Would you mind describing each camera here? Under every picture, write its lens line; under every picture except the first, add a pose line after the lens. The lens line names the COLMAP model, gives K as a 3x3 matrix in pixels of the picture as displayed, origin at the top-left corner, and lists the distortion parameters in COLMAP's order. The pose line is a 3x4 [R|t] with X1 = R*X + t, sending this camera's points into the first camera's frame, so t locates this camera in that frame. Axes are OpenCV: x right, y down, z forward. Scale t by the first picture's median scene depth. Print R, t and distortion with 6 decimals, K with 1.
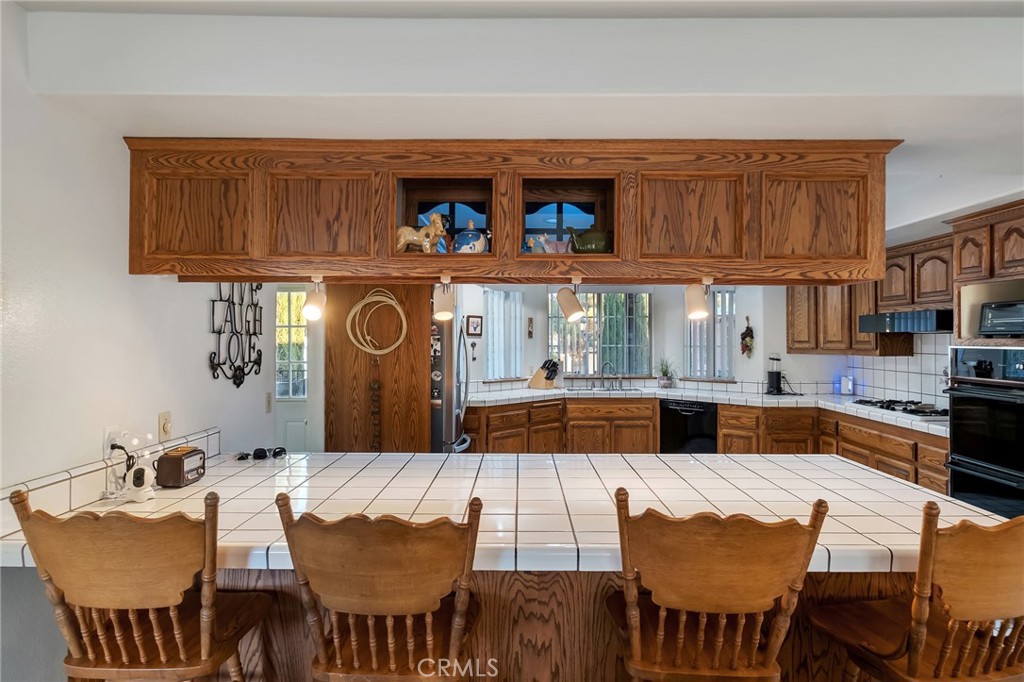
lens RADIAL K [[588.6, 0, 524.8], [0, 588.6, 338.1], [0, 0, 1]] dist [-0.002382, 0.000278]
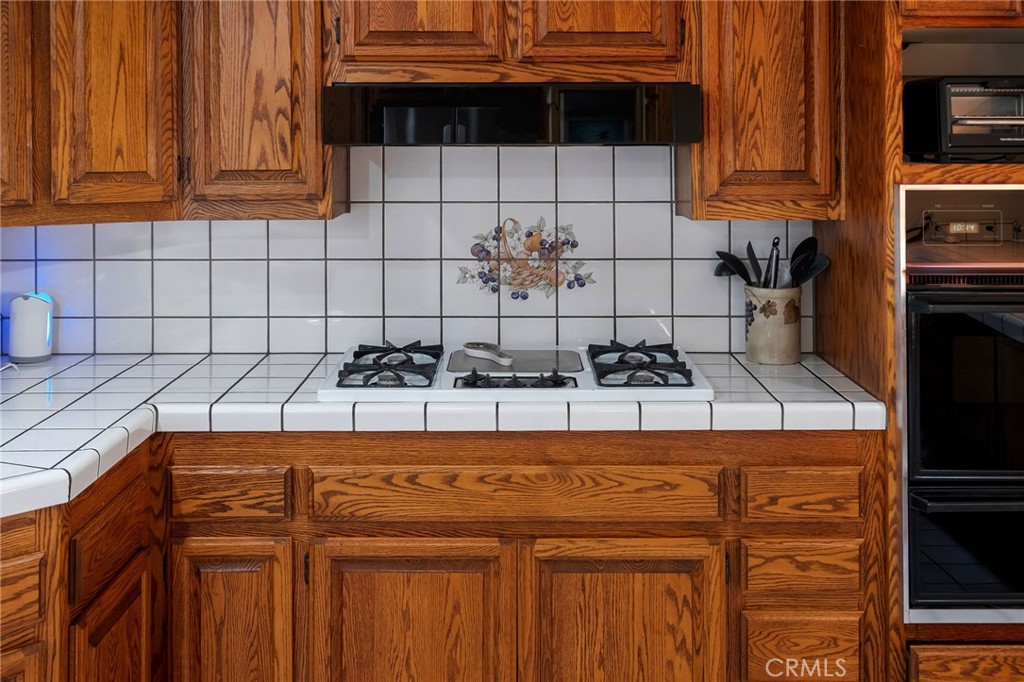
lens RADIAL K [[1091.0, 0, 515.8], [0, 1091.0, 135.1], [0, 0, 1]] dist [-0.006419, 0.008443]
pose [[-0.000685, 0.002944, 0.999995, 0.021919], [0.001832, 0.999994, -0.002943, -0.011989], [-0.999998, 0.001830, -0.000691, 0.898935]]
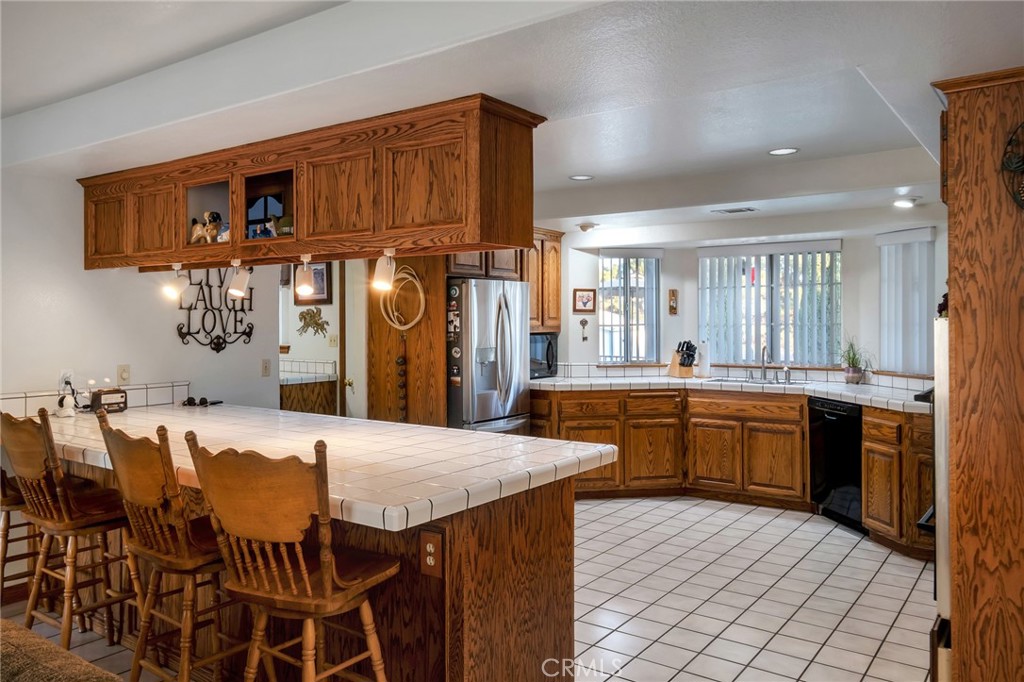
lens RADIAL K [[773.8, 0, 510.4], [0, 773.8, 326.1], [0, 0, 1]] dist [0.006837, 0.002131]
pose [[0.814356, 0.000919, -0.580365, 0.591019], [0.003242, 0.999976, 0.006133, 0.011370], [0.580356, -0.006876, 0.814334, 0.007605]]
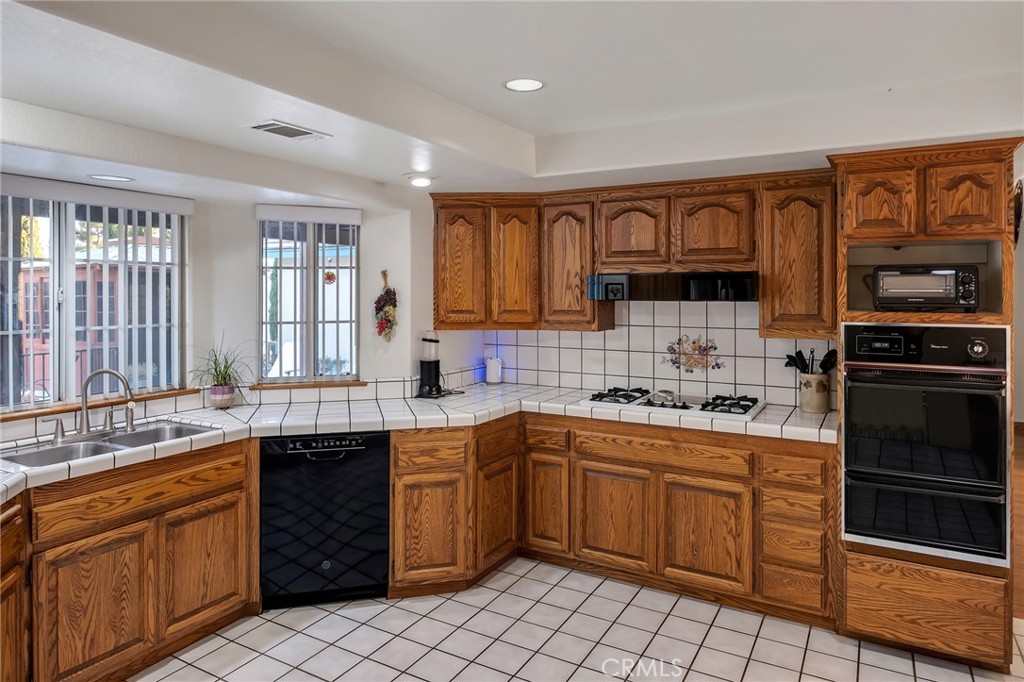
lens RADIAL K [[632.1, 0, 514.2], [0, 632.1, 296.1], [0, 0, 1]] dist [-0.003545, -0.002167]
pose [[0.499599, -0.003694, 0.866249, -0.133297], [-0.000025, 0.999991, 0.004279, -0.016898], [-0.866257, -0.002160, 0.499595, 0.692765]]
